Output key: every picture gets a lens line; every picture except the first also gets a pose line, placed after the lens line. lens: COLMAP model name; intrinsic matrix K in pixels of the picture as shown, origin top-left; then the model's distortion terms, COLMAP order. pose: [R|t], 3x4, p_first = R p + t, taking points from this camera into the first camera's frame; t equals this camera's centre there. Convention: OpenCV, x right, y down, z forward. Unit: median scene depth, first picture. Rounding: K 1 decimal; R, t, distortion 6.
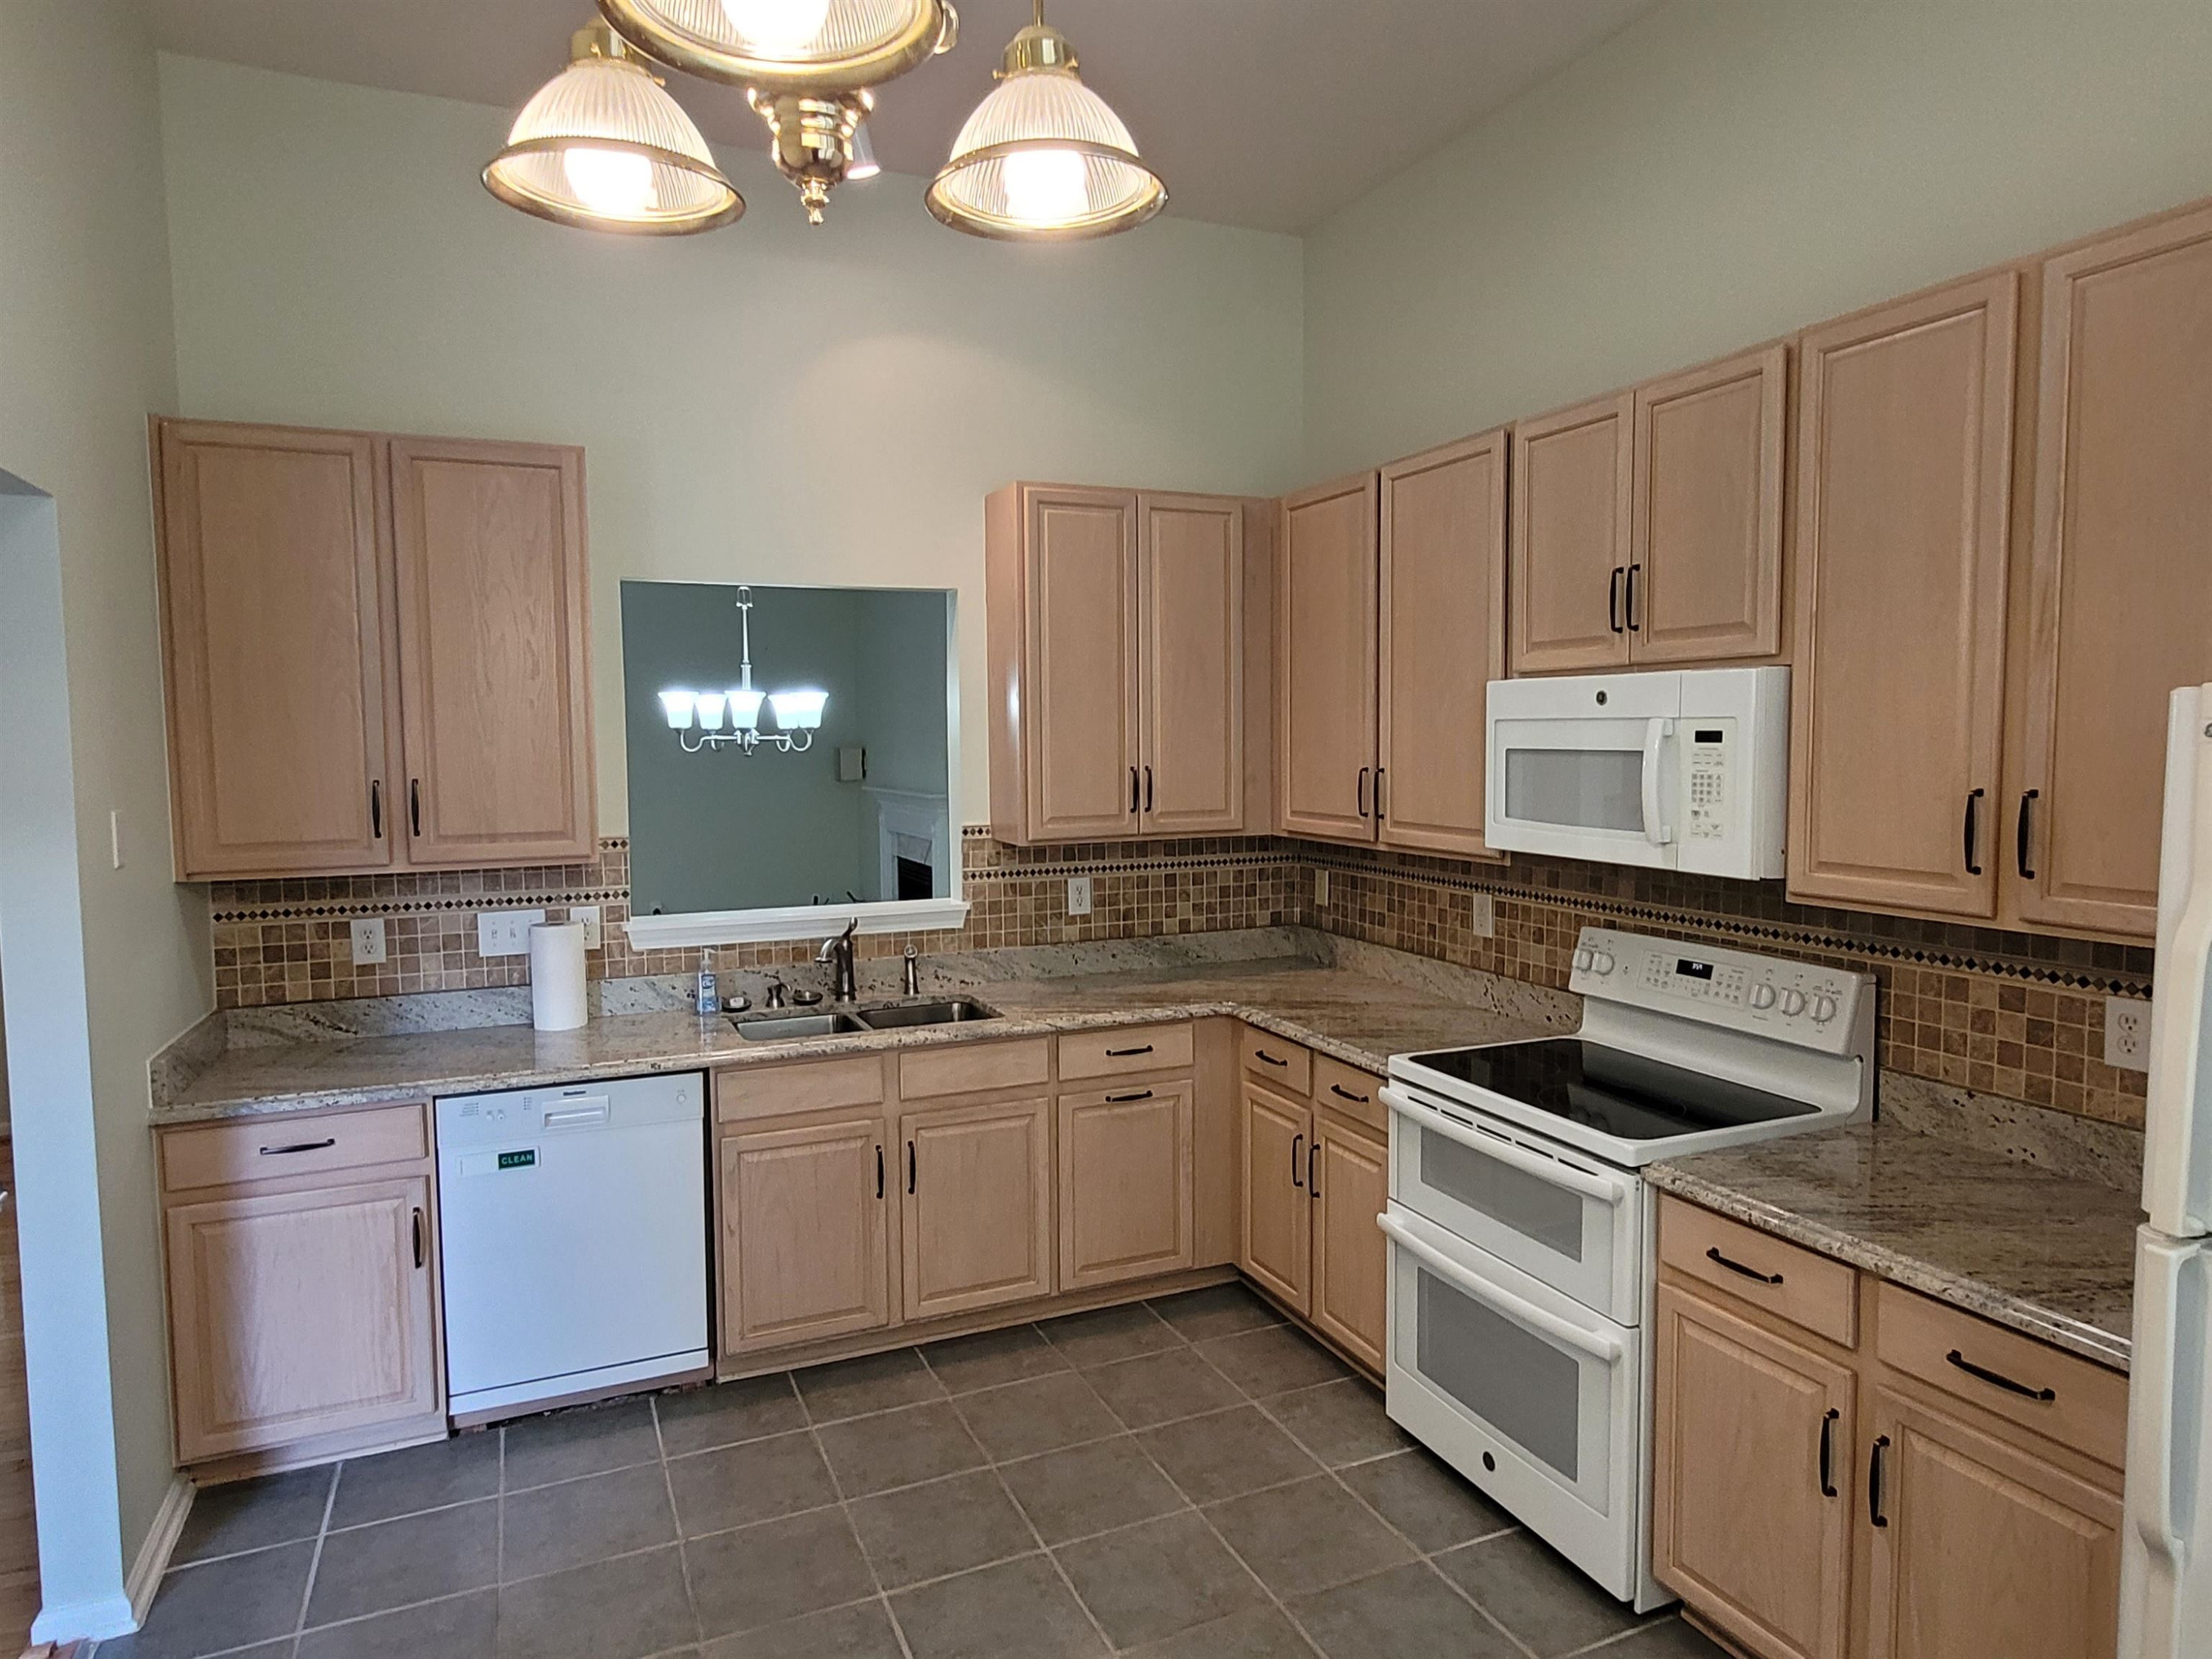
lens RADIAL K [[1303.5, 0, 1089.1], [0, 1303.5, 827.4], [0, 0, 1]] dist [0.006601, -0.000368]
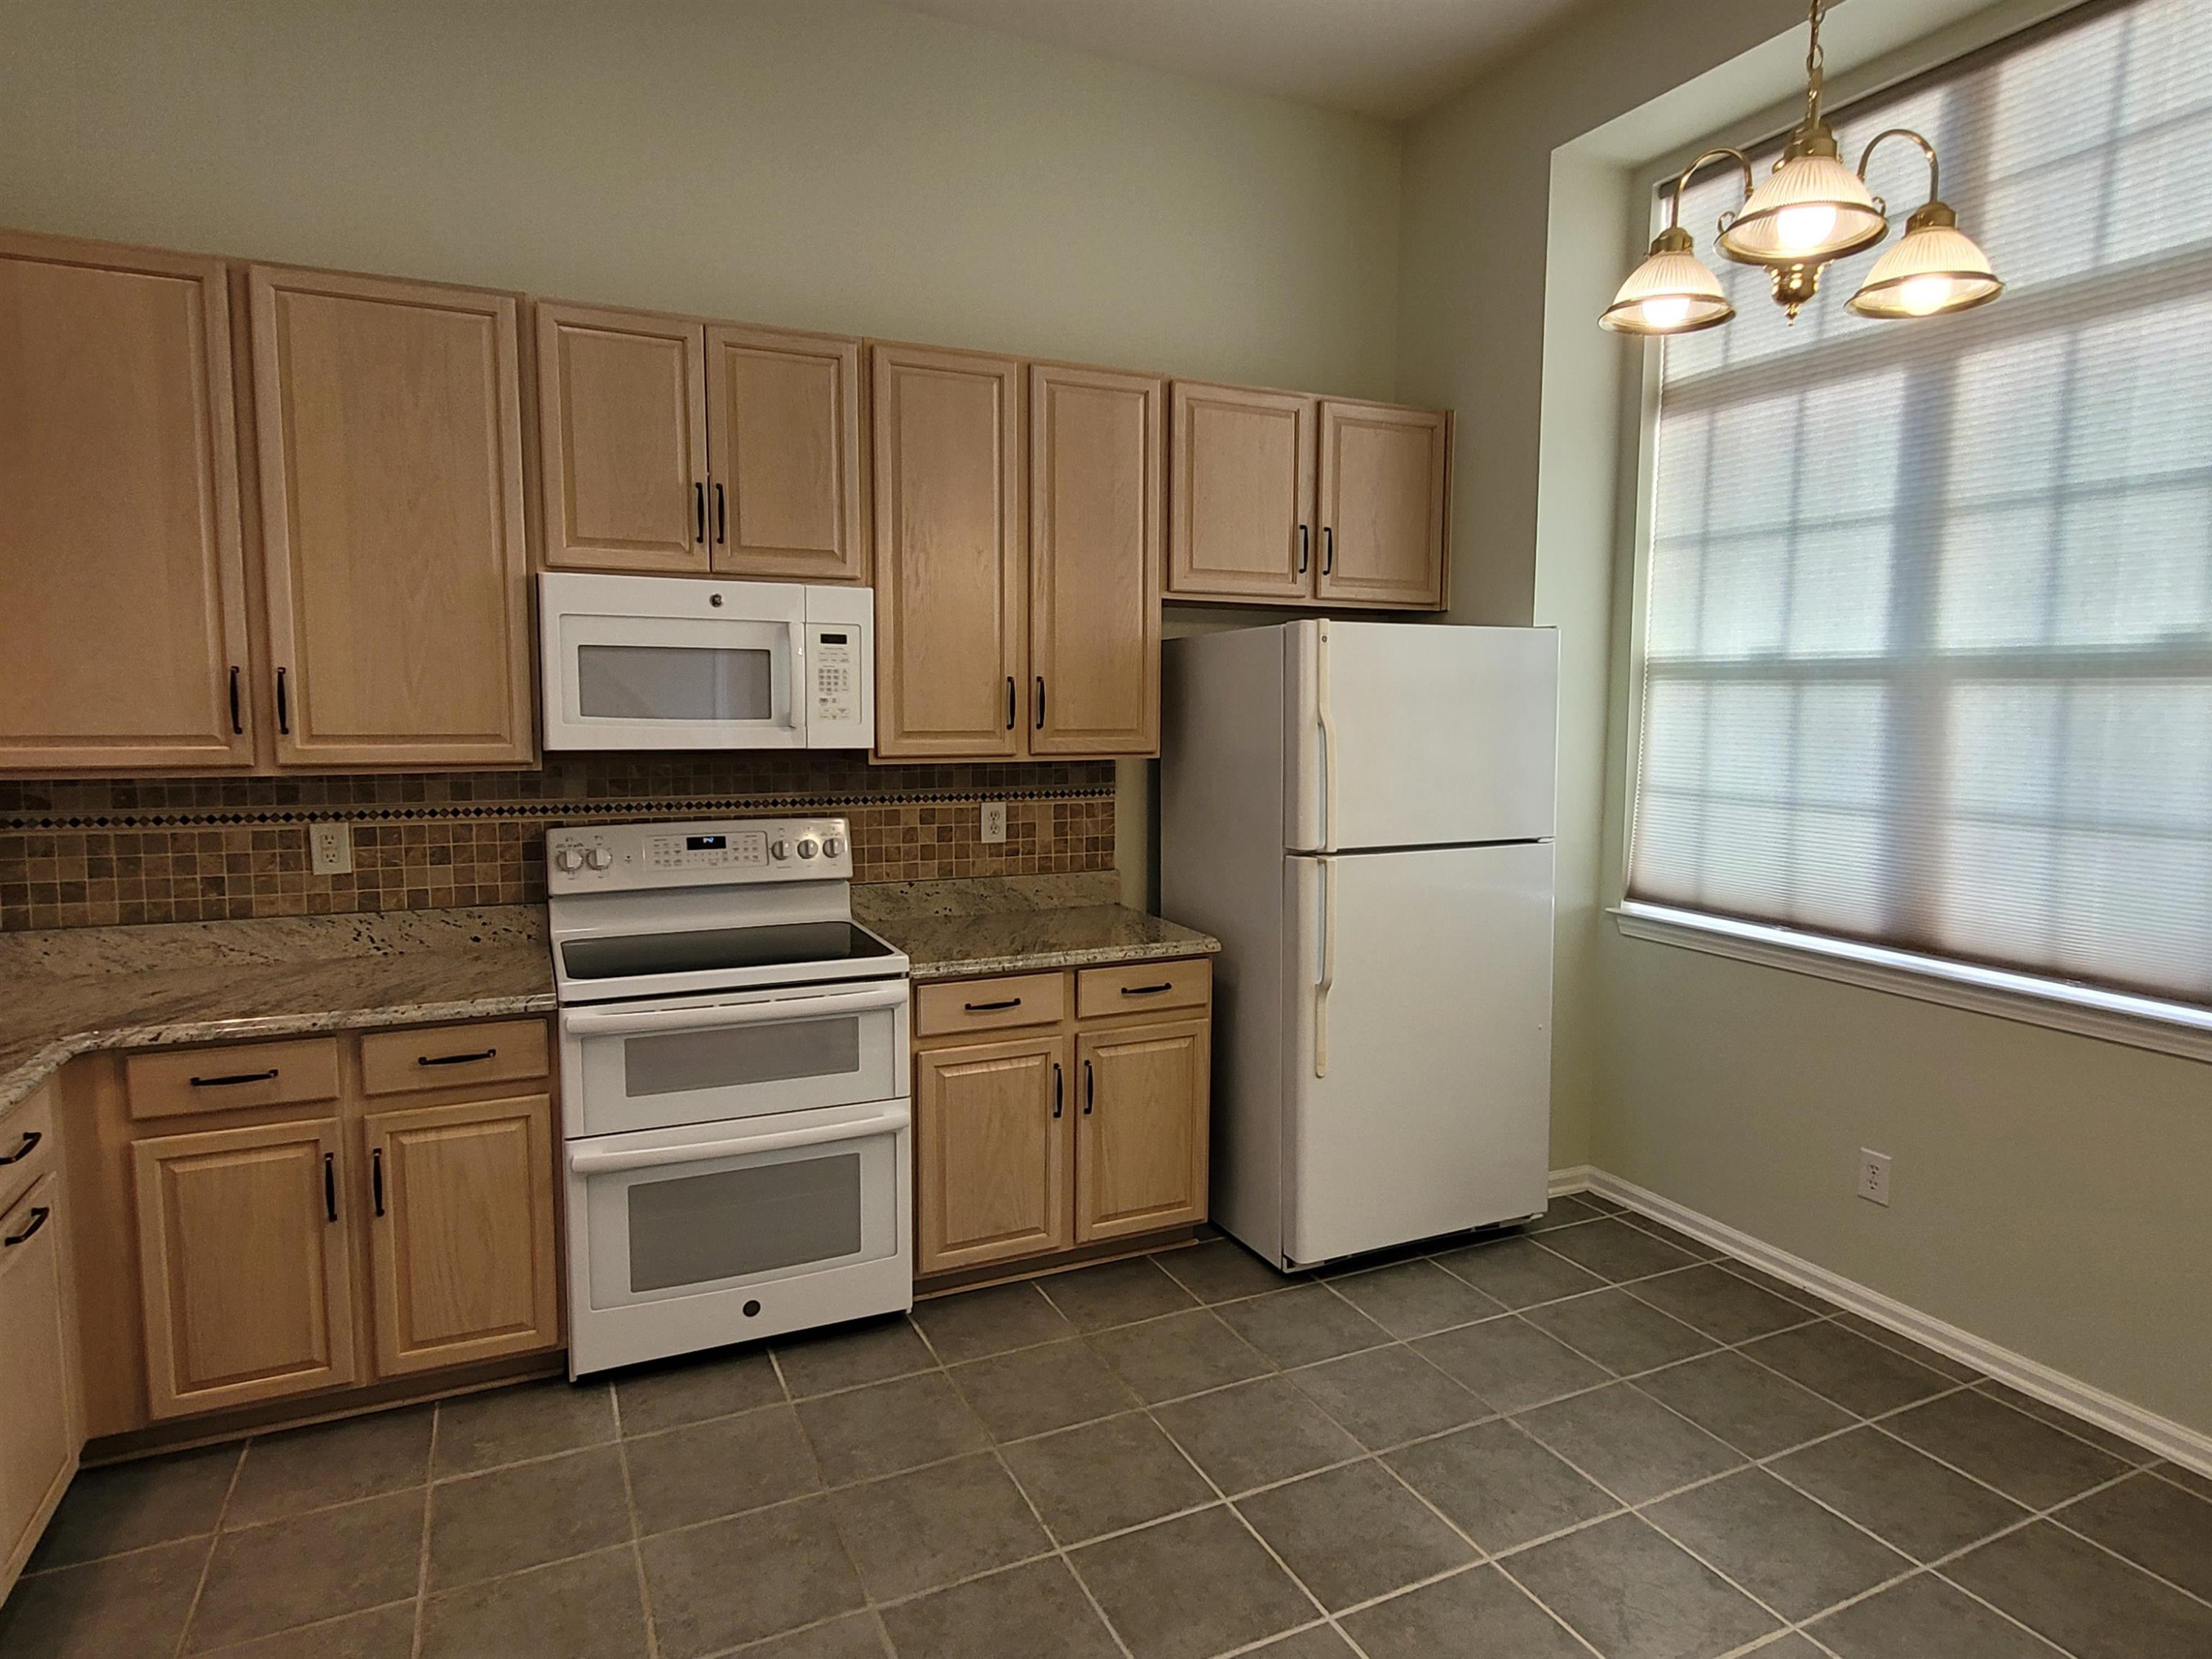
lens RADIAL K [[1303.5, 0, 1097.5], [0, 1303.5, 825.6], [0, 0, 1]] dist [0.006601, -0.000368]
pose [[-0.022596, -0.092546, 0.995452, -0.706512], [0.063458, 0.993566, 0.093811, 0.006912], [-0.997729, 0.065290, -0.016577, 0.681425]]
